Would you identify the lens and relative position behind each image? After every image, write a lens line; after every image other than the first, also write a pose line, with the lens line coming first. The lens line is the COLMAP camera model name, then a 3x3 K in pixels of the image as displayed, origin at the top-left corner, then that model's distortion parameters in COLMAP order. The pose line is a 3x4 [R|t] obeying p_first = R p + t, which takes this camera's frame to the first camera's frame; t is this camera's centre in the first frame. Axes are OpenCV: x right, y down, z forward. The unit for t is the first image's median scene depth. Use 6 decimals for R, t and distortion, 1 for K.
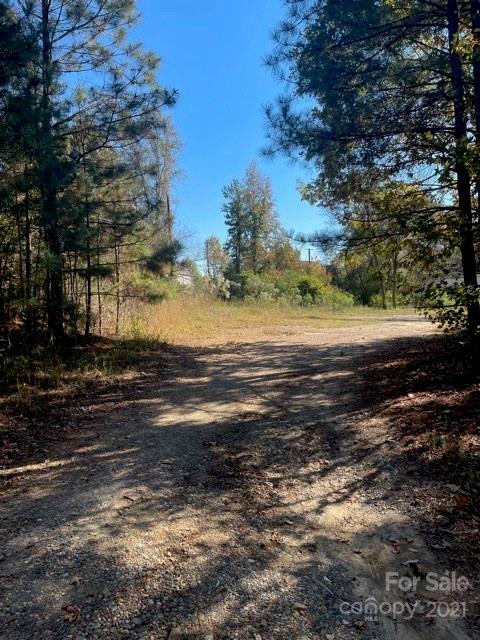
lens RADIAL K [[488.5, 0, 240.0], [0, 488.5, 320.0], [0, 0, 1]] dist [0.092644, -0.104883]
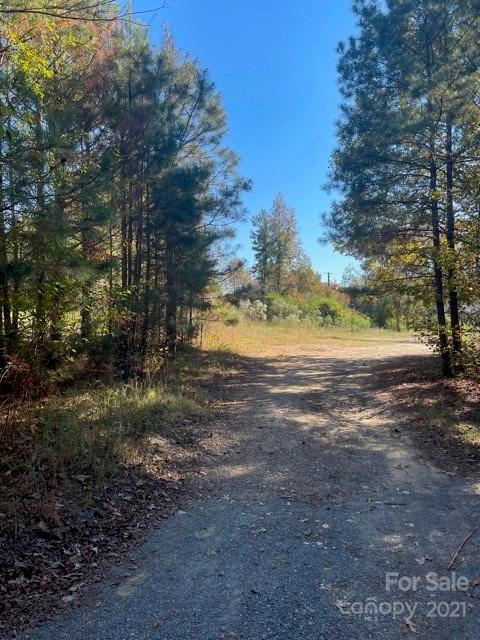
lens RADIAL K [[488.5, 0, 240.0], [0, 488.5, 320.0], [0, 0, 1]] dist [0.092644, -0.104883]
pose [[0.999235, 0.025097, -0.029997, -0.100045], [-0.026126, 0.999066, -0.034427, -0.002959], [0.029105, 0.035185, 0.998957, -0.395774]]
